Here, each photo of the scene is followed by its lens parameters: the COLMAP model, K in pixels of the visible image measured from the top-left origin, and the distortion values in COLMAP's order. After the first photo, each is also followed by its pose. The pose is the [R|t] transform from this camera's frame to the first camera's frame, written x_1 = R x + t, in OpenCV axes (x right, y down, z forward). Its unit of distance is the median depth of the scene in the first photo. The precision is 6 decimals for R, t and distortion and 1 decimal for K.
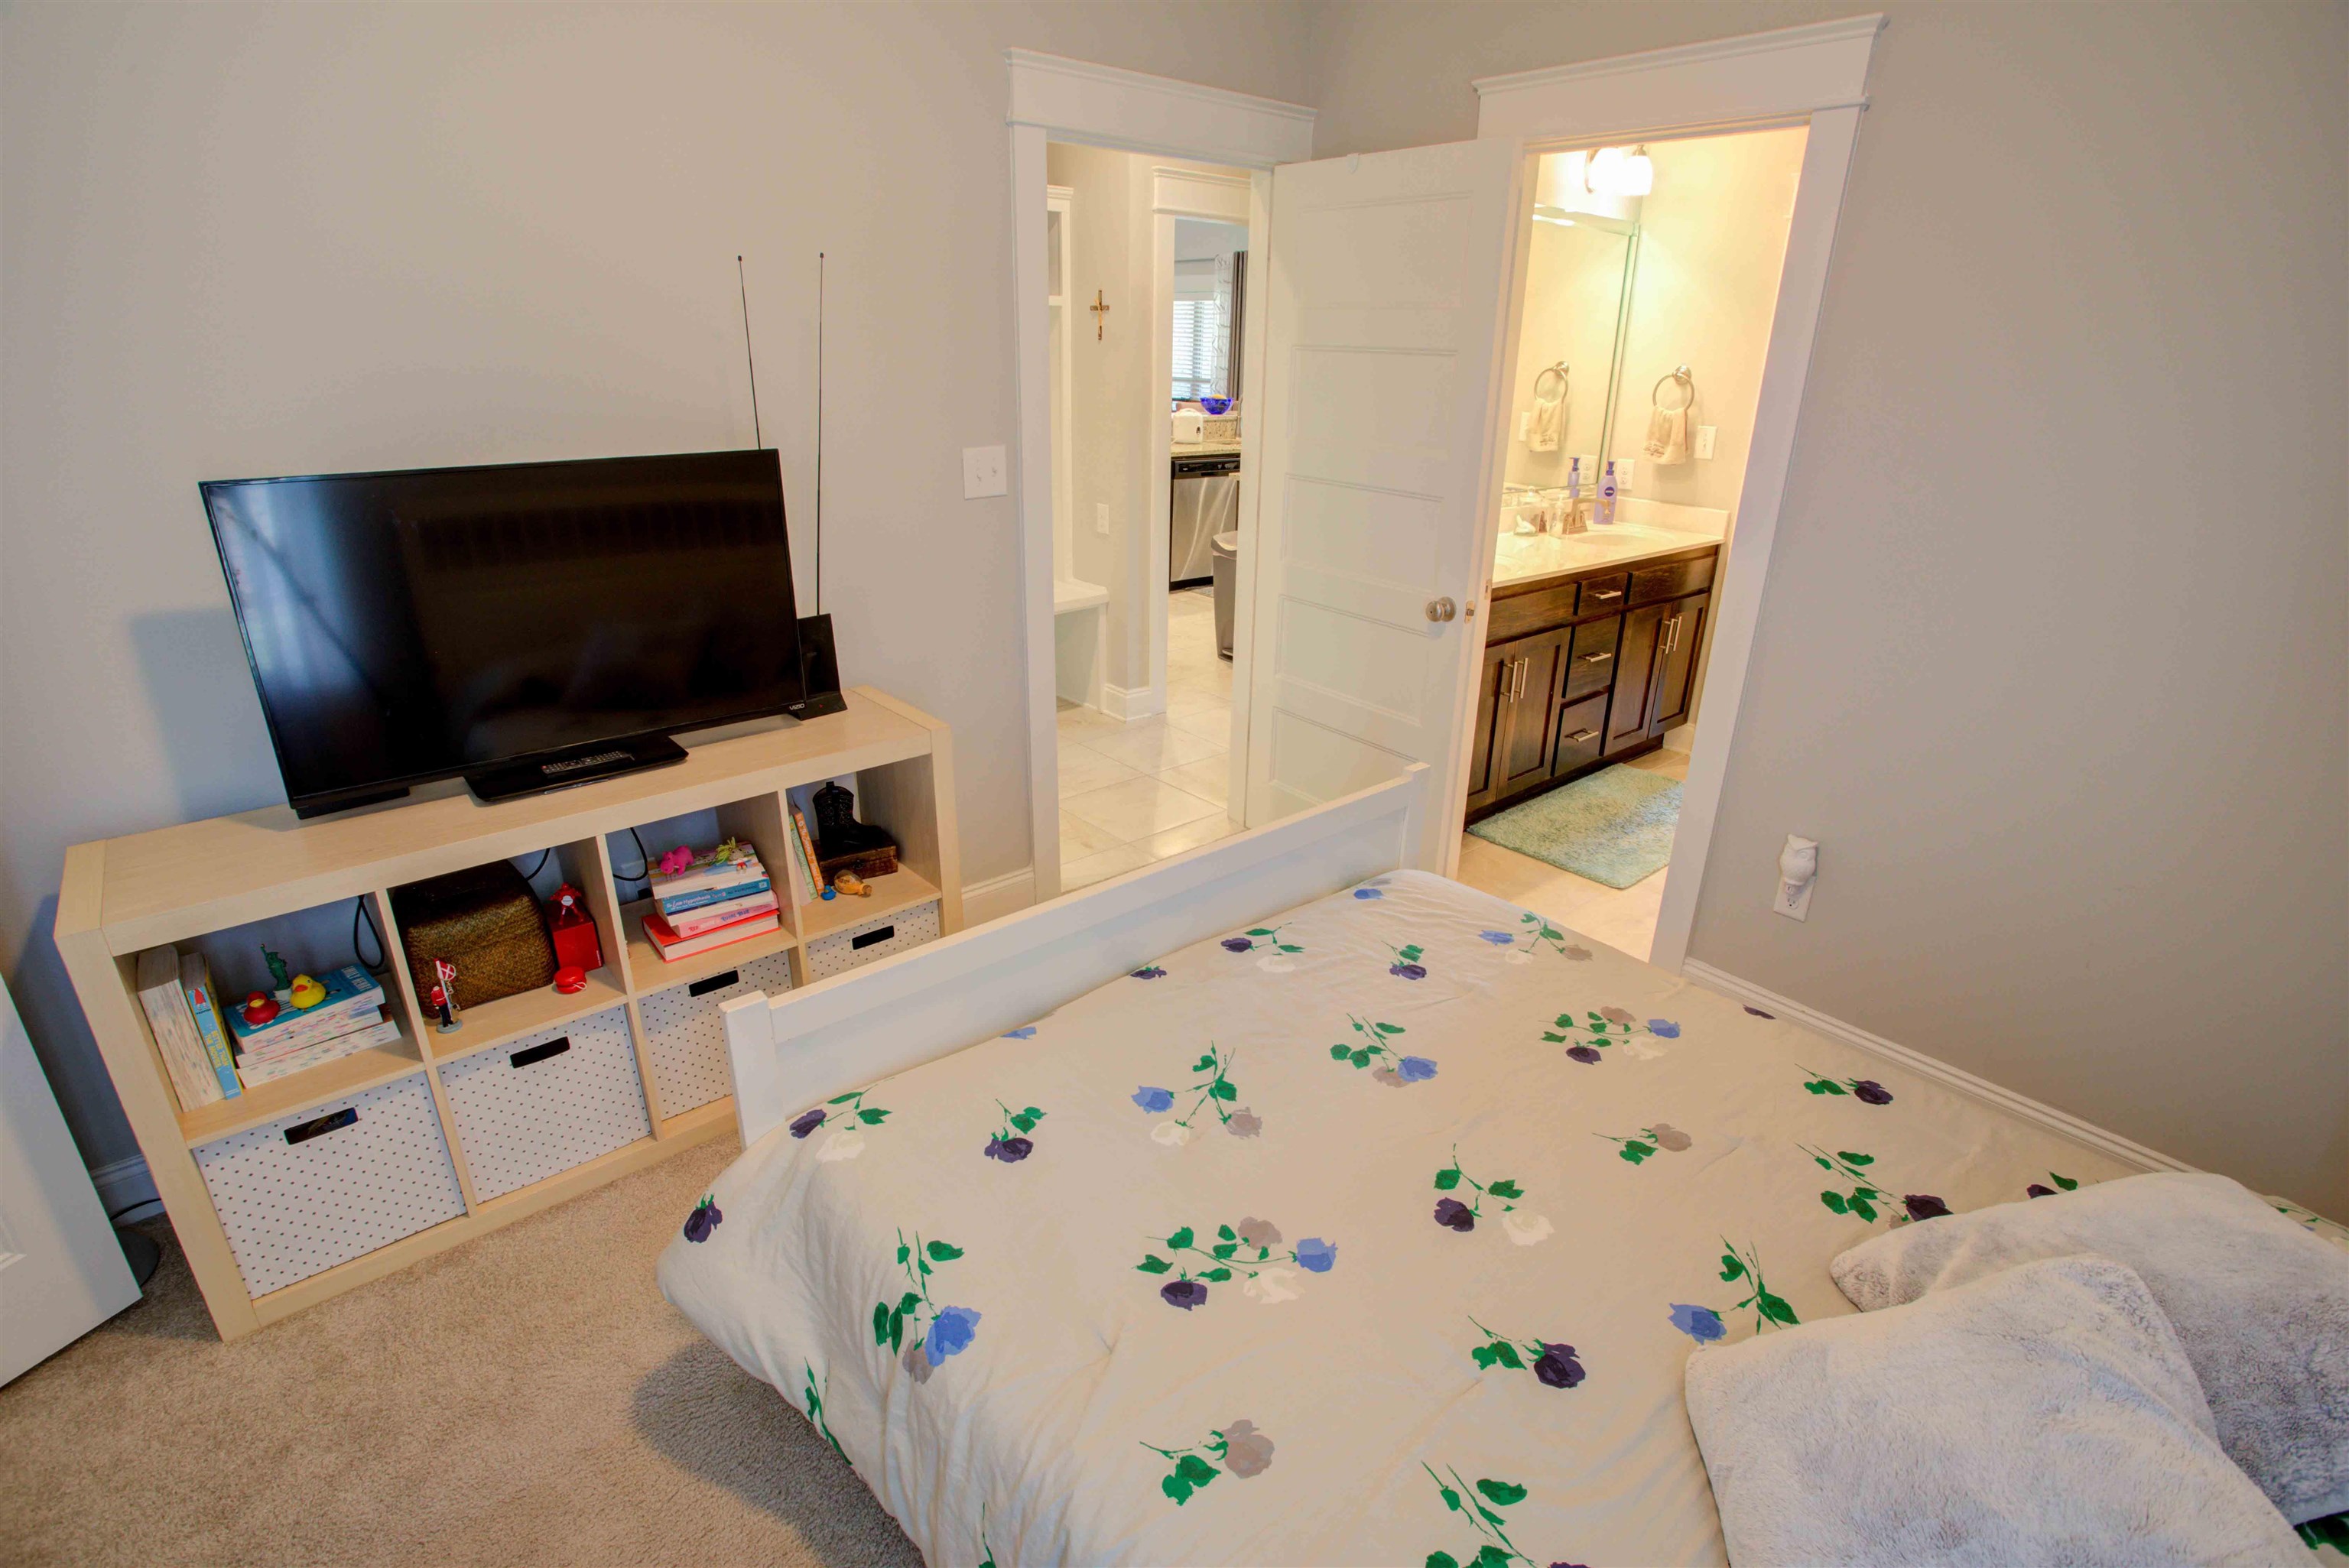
lens RADIAL K [[1138.4, 0, 1178.7], [0, 1138.4, 794.1], [0, 0, 1]] dist [-0.067256, 0.026701]
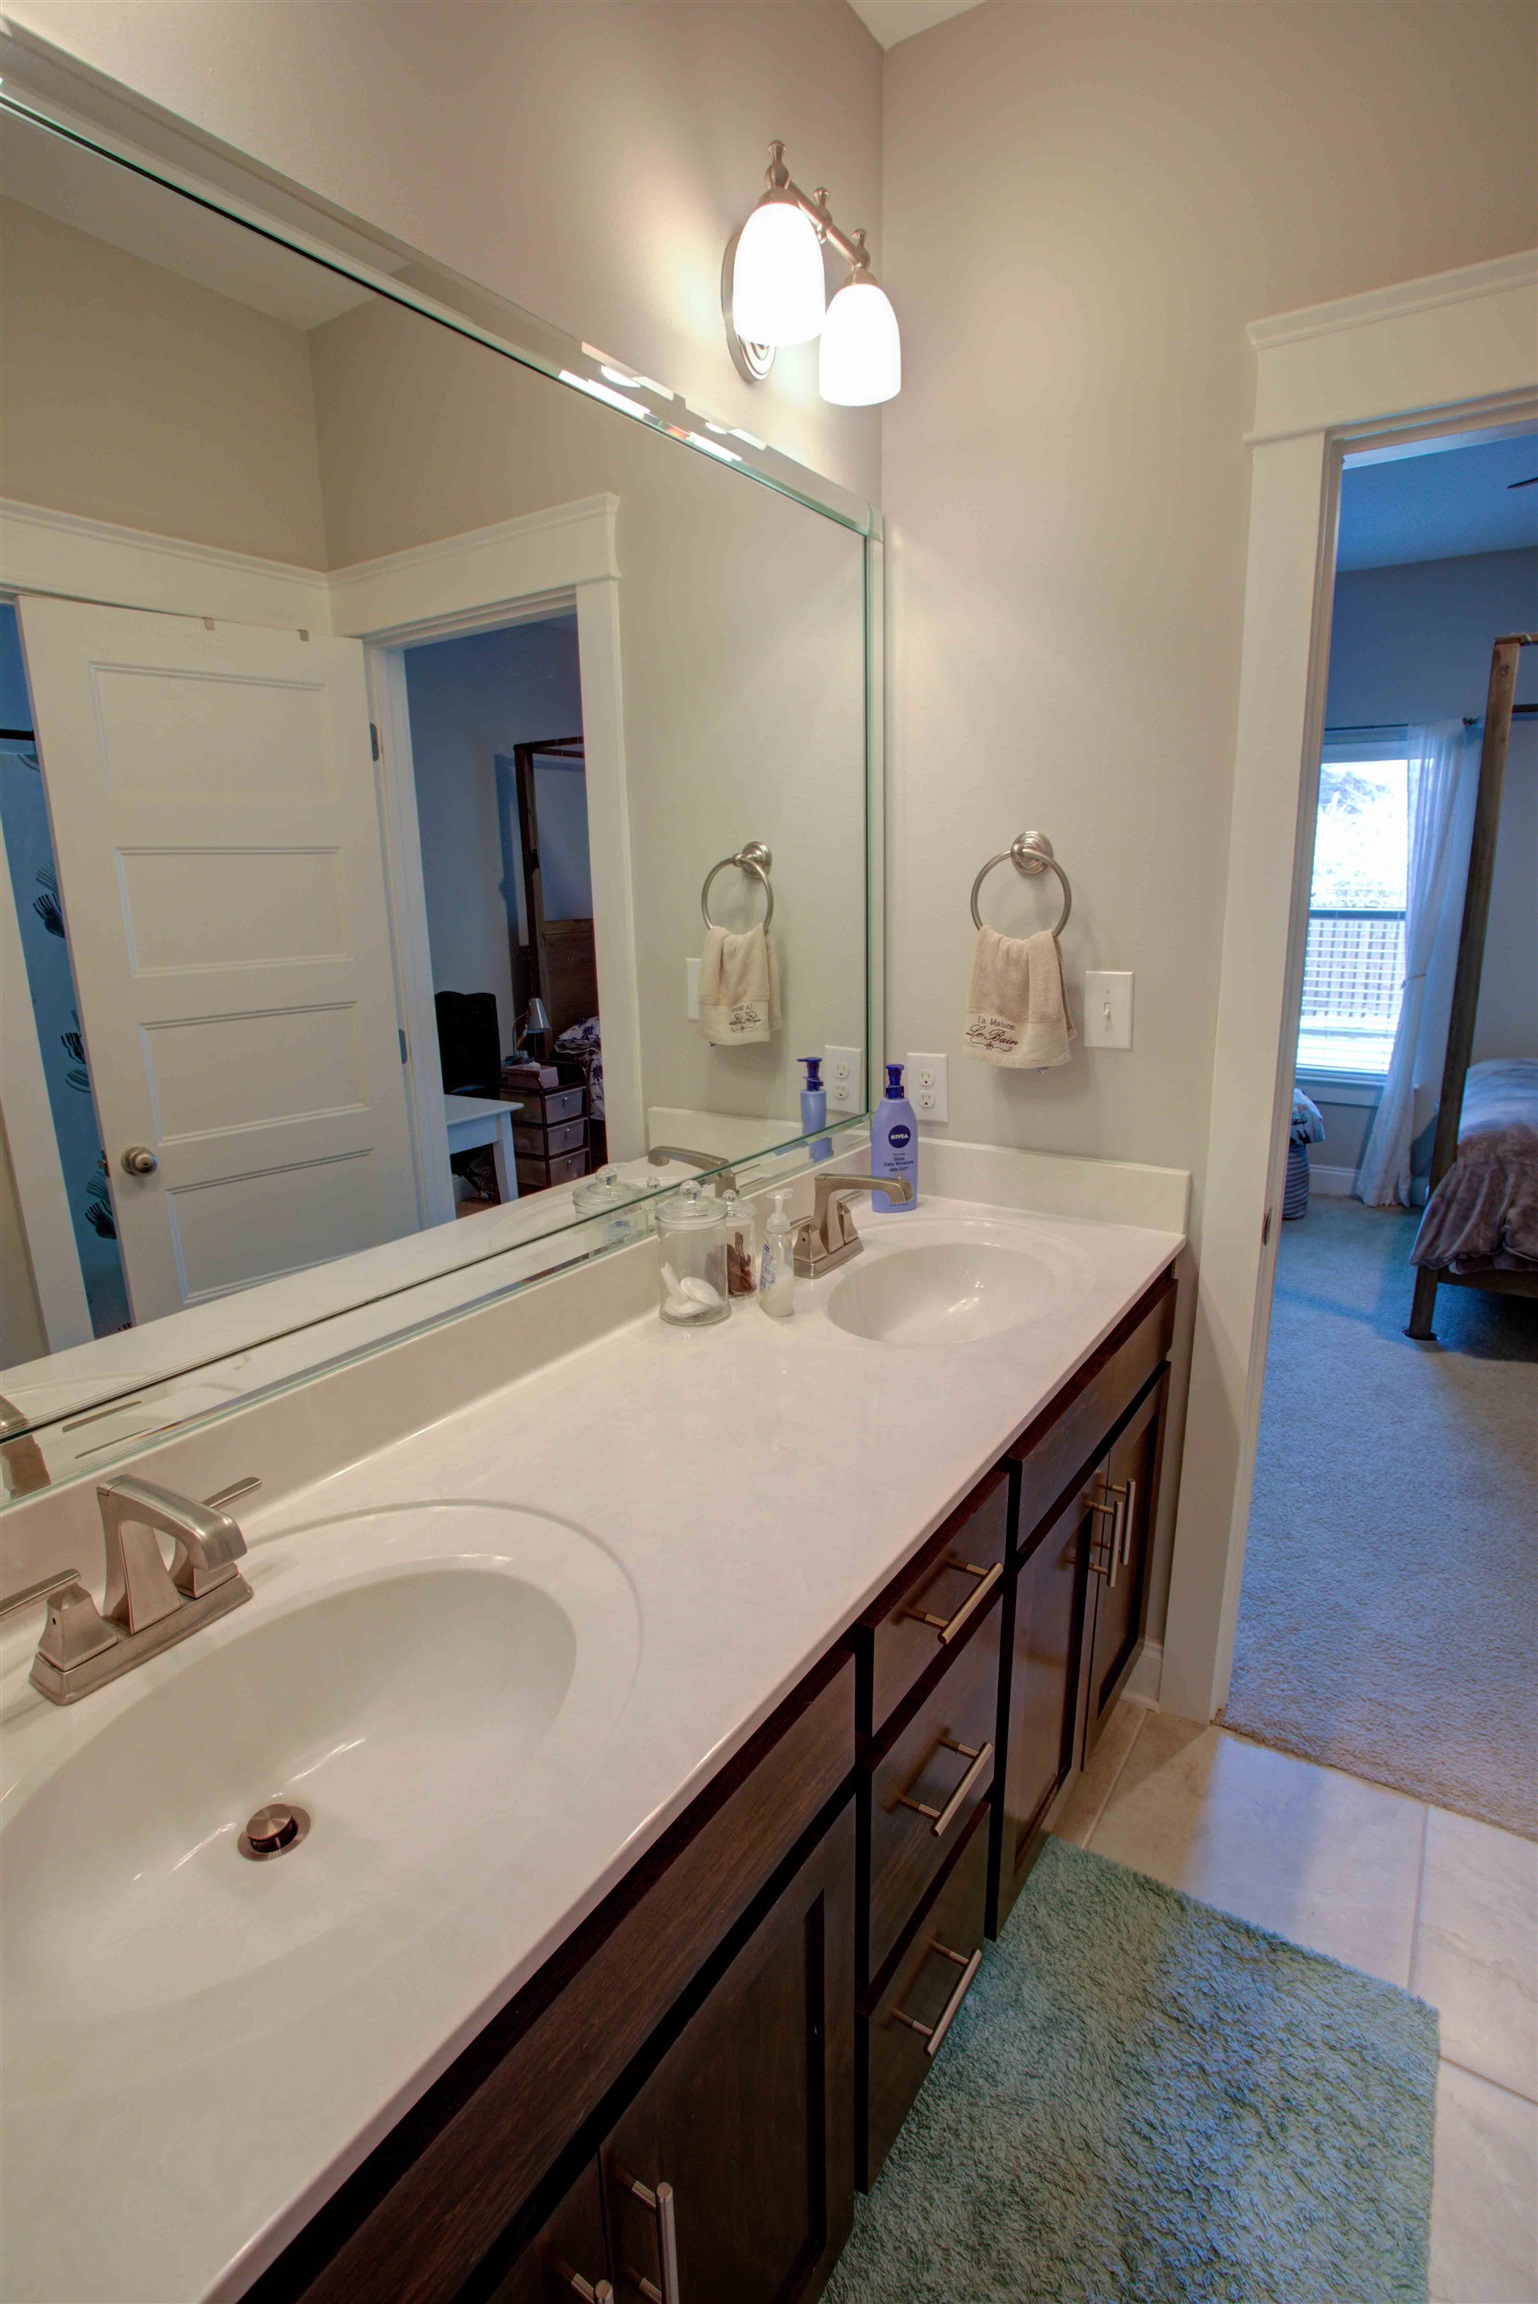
lens RADIAL K [[1116.7, 0, 774.8], [0, 1116.7, 1155.5], [0, 0, 1]] dist [-0.067256, 0.026701]
pose [[0.961285, -0.100707, 0.256495, 0.231732], [0.134840, 0.983680, -0.119127, -0.218189], [-0.240312, 0.149100, 0.959176, 0.614481]]
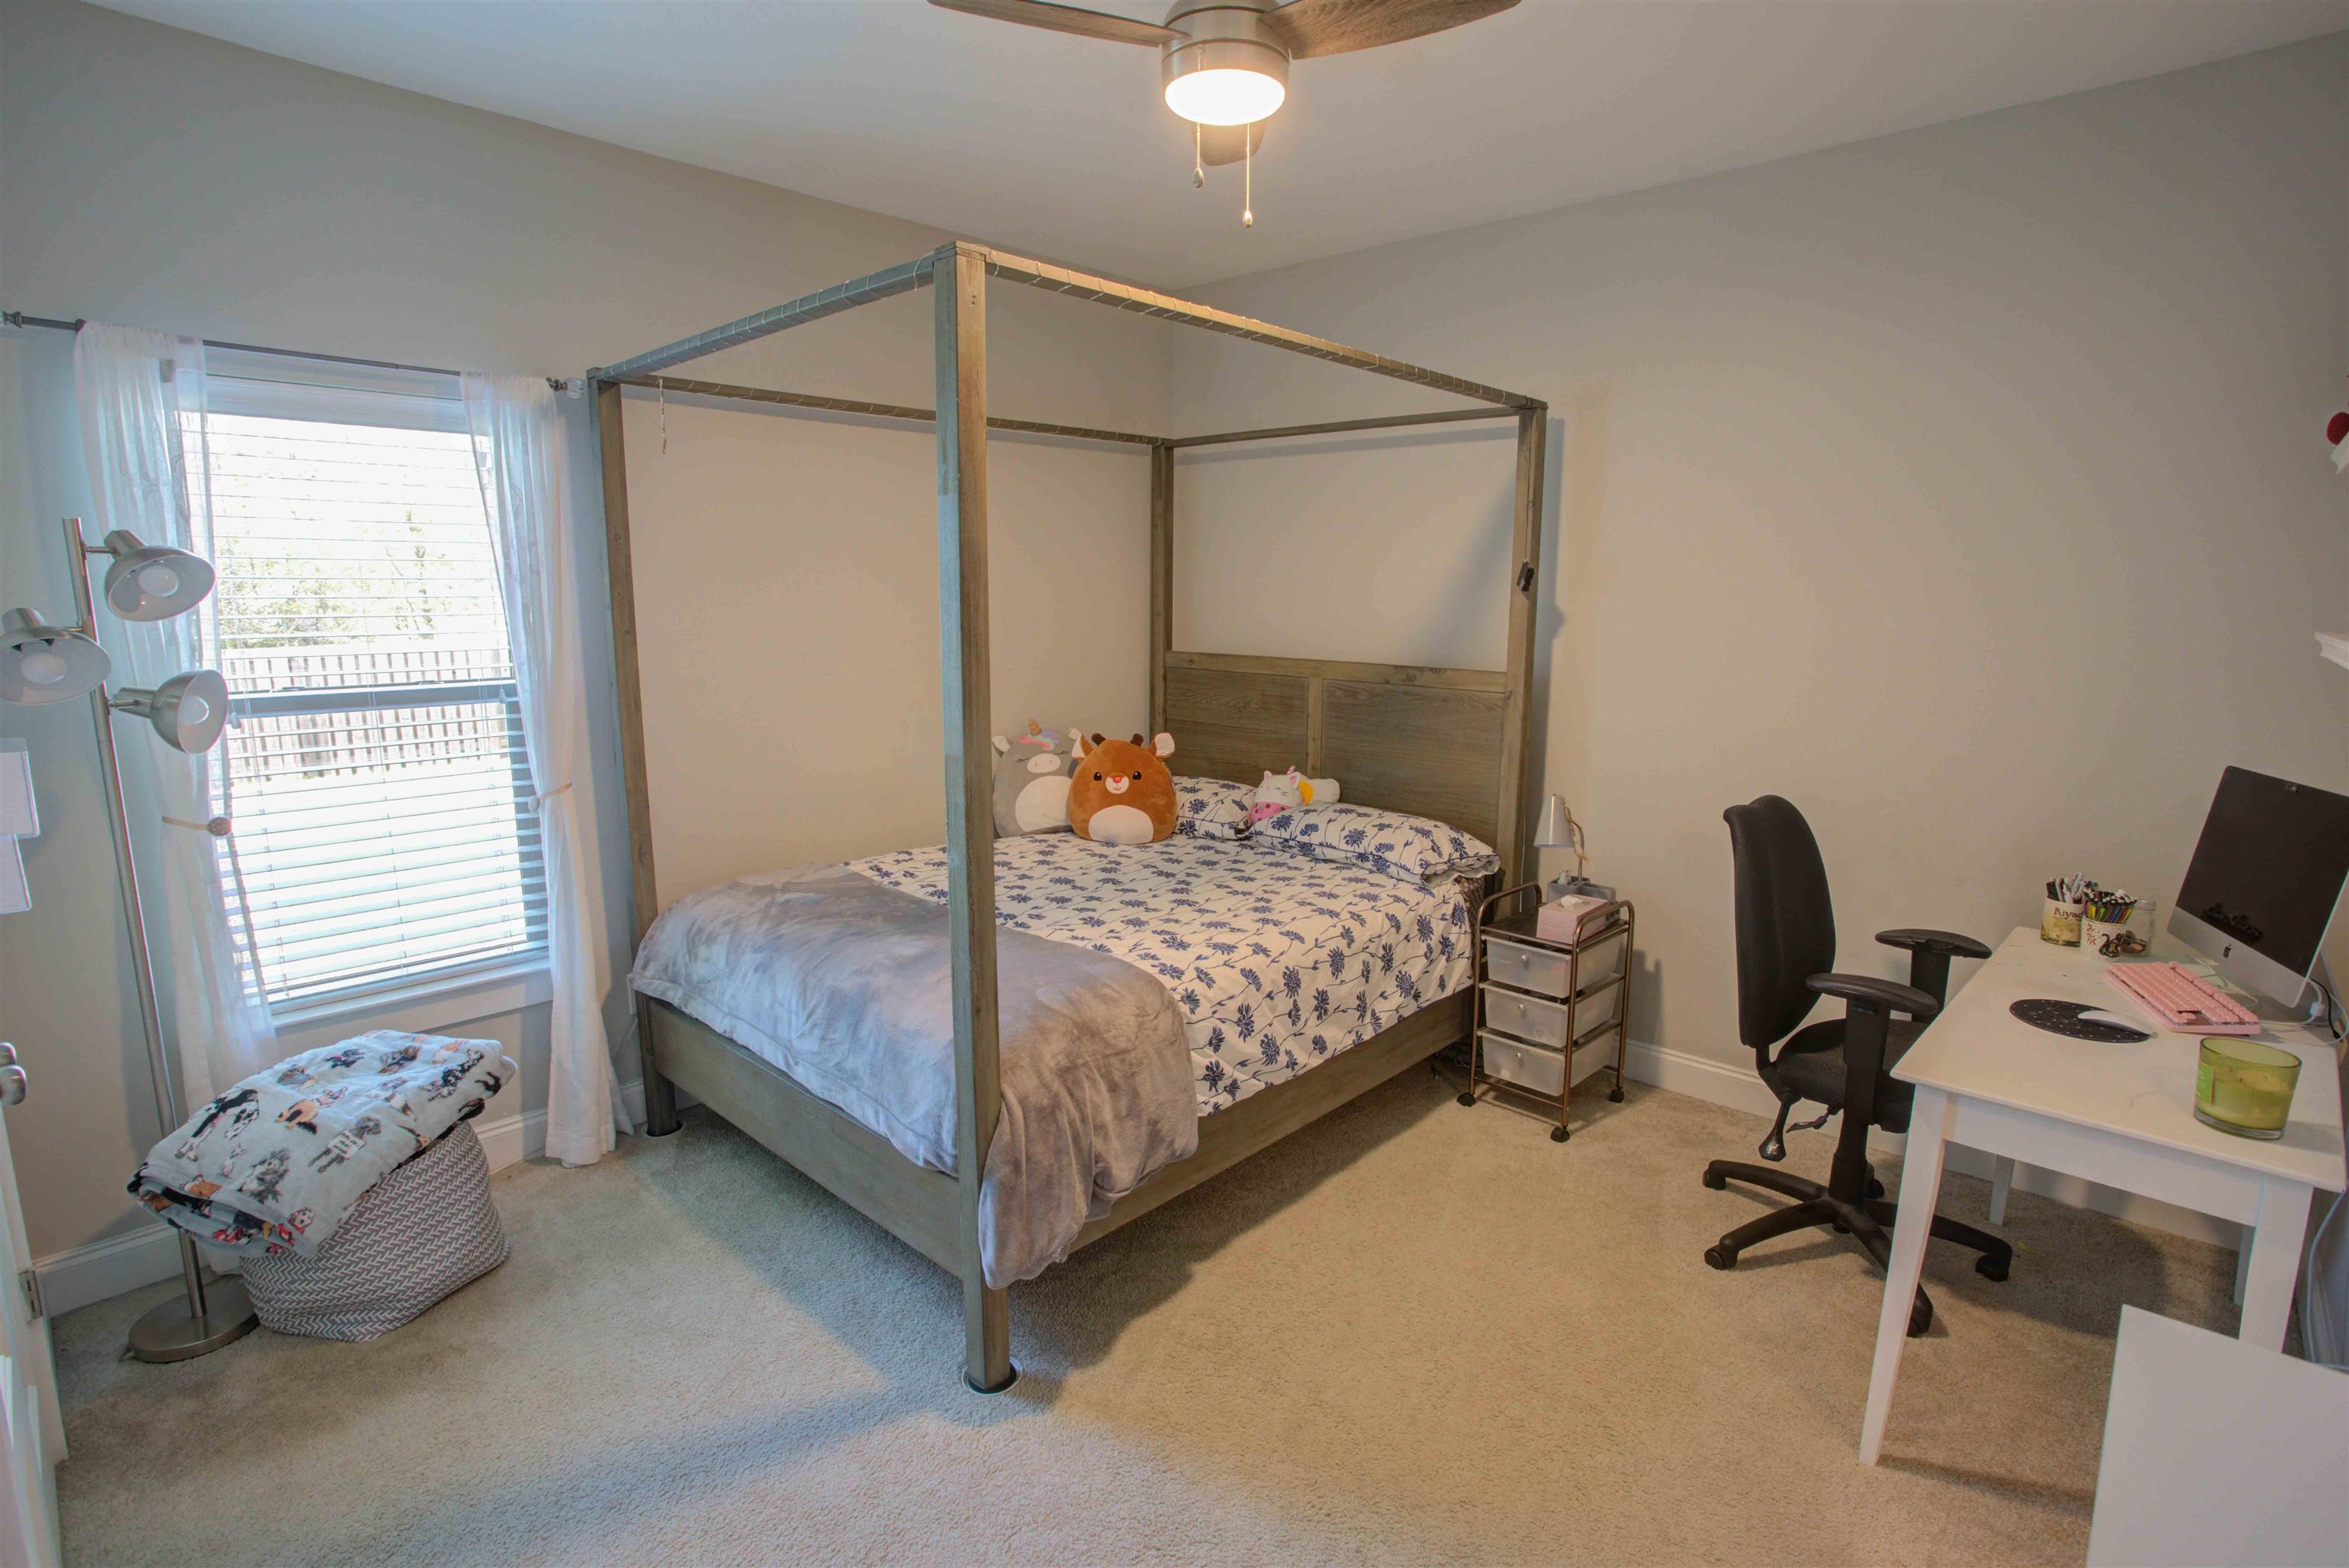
lens RADIAL K [[1138.4, 0, 1177.6], [0, 1138.4, 784.7], [0, 0, 1]] dist [-0.067256, 0.026701]
pose [[-0.098226, -0.194034, 0.976065, 0.292410], [0.371975, 0.902556, 0.216855, -0.284475], [-0.923031, 0.384373, -0.016479, 0.766592]]
